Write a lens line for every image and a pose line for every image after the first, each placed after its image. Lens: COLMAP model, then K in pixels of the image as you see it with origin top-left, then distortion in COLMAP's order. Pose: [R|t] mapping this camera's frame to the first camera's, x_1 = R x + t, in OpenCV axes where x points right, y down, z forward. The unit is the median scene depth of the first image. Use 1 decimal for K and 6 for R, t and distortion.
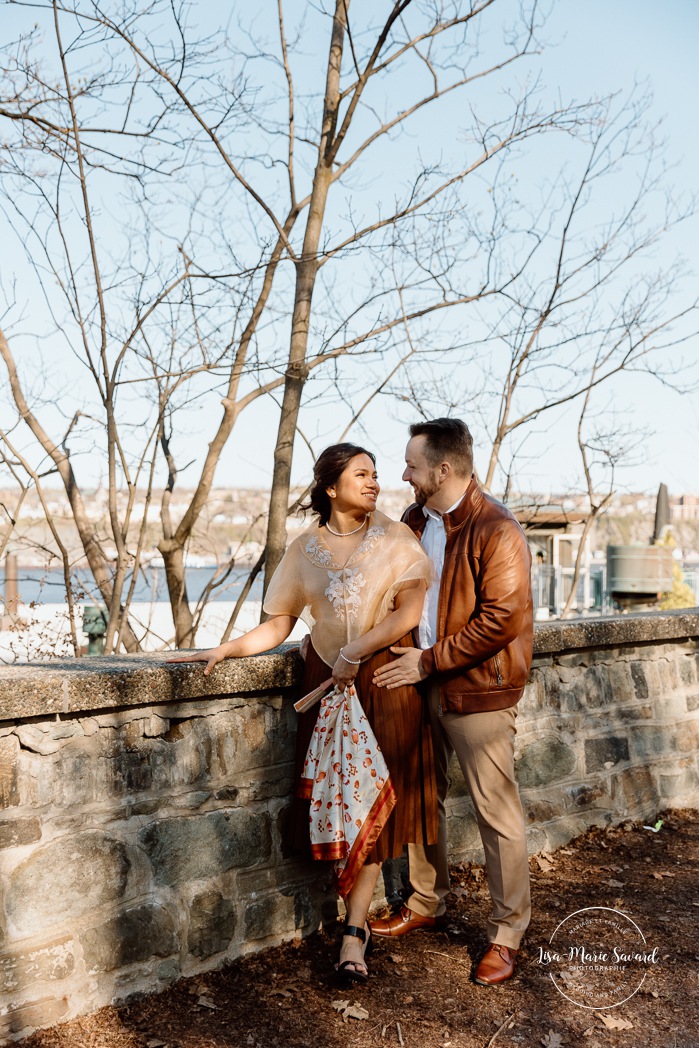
lens RADIAL K [[1294.6, 0, 349.5], [0, 1294.6, 524.0], [0, 0, 1]] dist [0.003566, 0.000928]
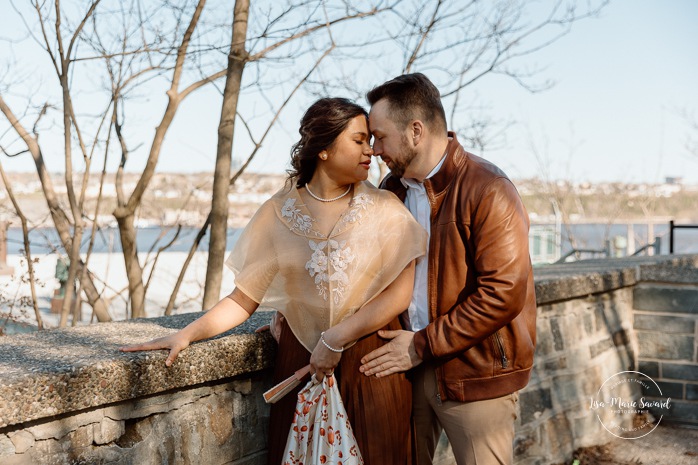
lens RADIAL K [[917.4, 0, 349.0], [0, 917.4, 232.5], [0, 0, 1]] dist [0.010462, 0.036964]
pose [[0.994660, -0.003107, 0.103161, -0.034220], [-0.000960, 0.999225, 0.039344, 0.003133], [-0.103204, -0.039233, 0.993886, 0.245383]]
